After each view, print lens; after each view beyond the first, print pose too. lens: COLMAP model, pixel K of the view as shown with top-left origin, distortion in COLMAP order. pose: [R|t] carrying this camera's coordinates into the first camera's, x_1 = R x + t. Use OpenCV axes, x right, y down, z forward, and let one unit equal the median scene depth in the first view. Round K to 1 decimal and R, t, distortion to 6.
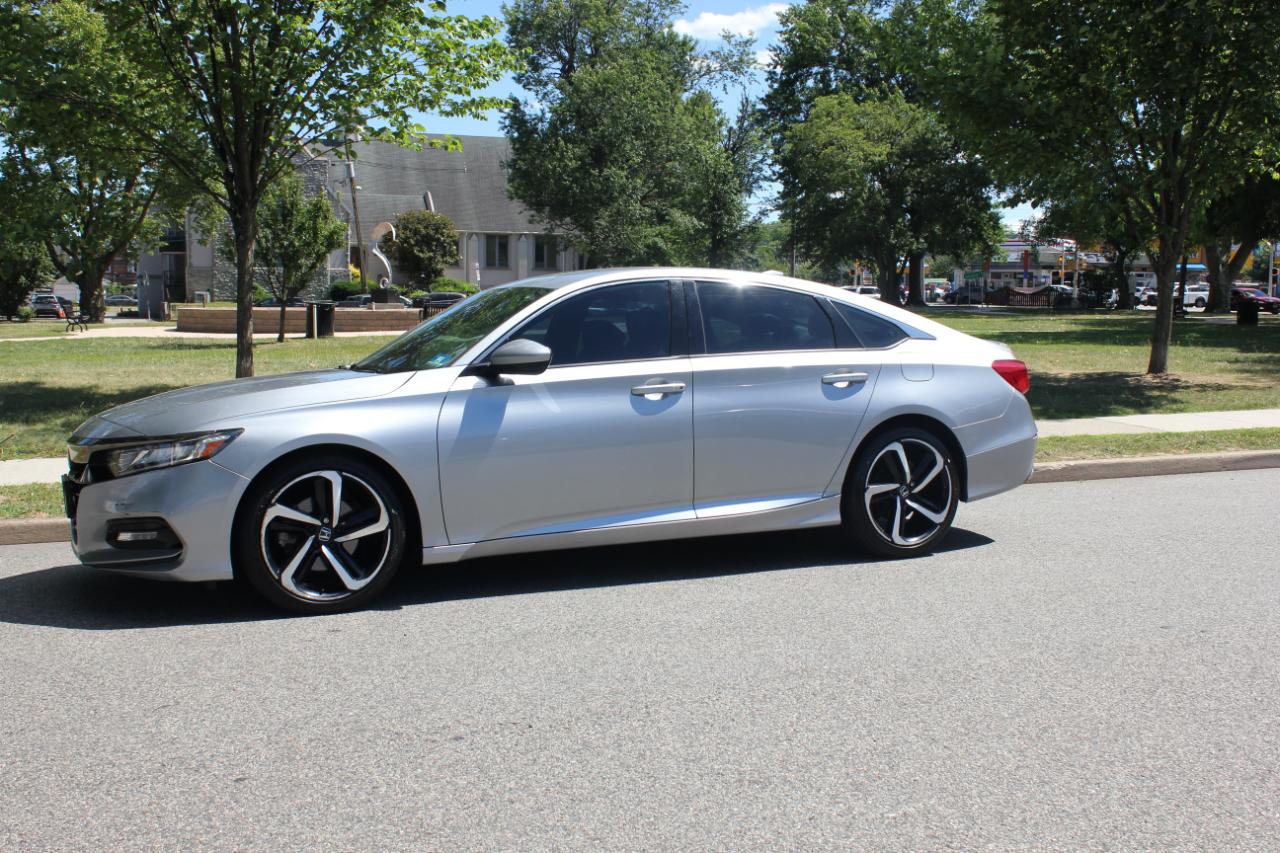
lens RADIAL K [[1363.6, 0, 641.9], [0, 1363.6, 427.7], [0, 0, 1]] dist [-0.137598, 0.182018]
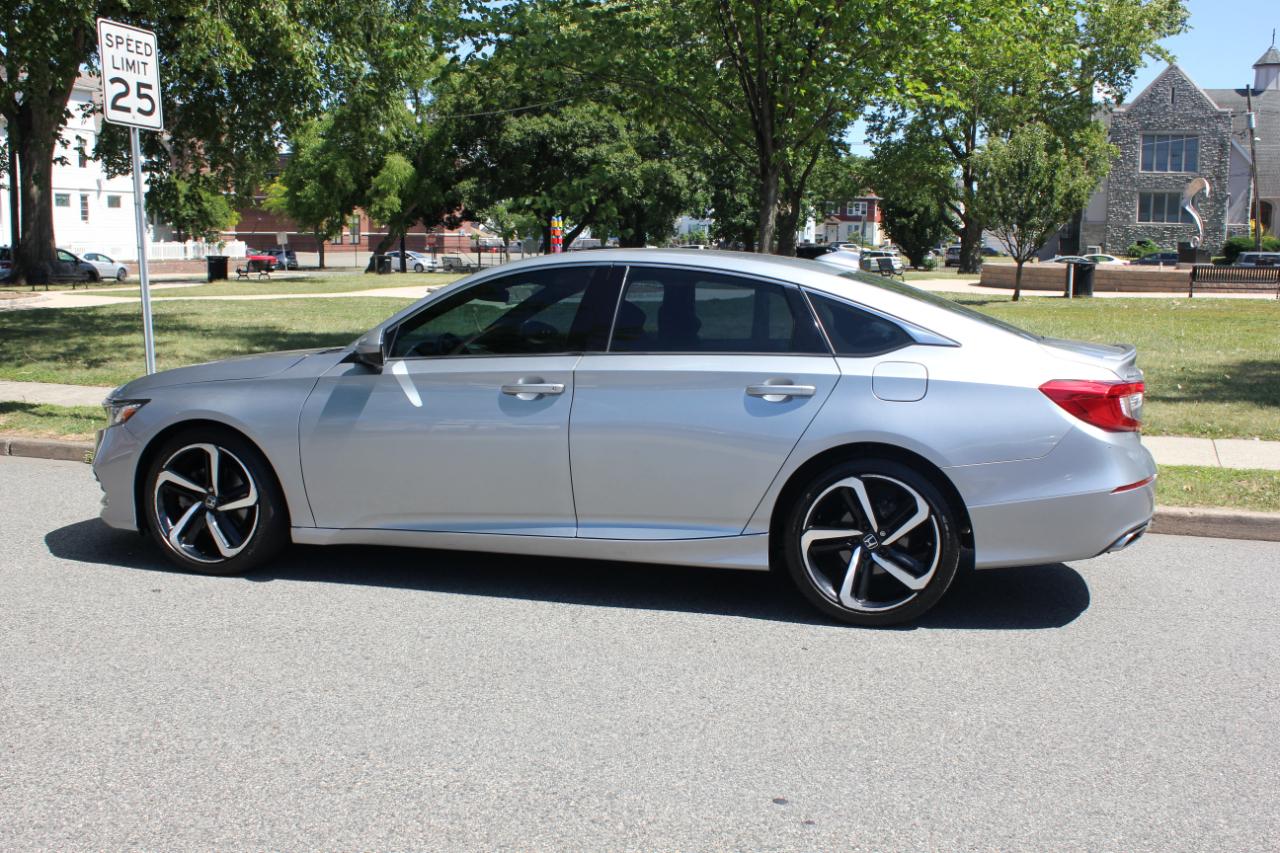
lens RADIAL K [[1309.1, 0, 648.2], [0, 1309.1, 431.8], [0, 0, 1]] dist [-0.137136, 0.164311]
pose [[0.771511, 0.093601, -0.629293, 0.250103], [-0.065559, 0.995549, 0.067702, -0.025731], [0.632829, -0.010977, 0.774213, 0.155141]]
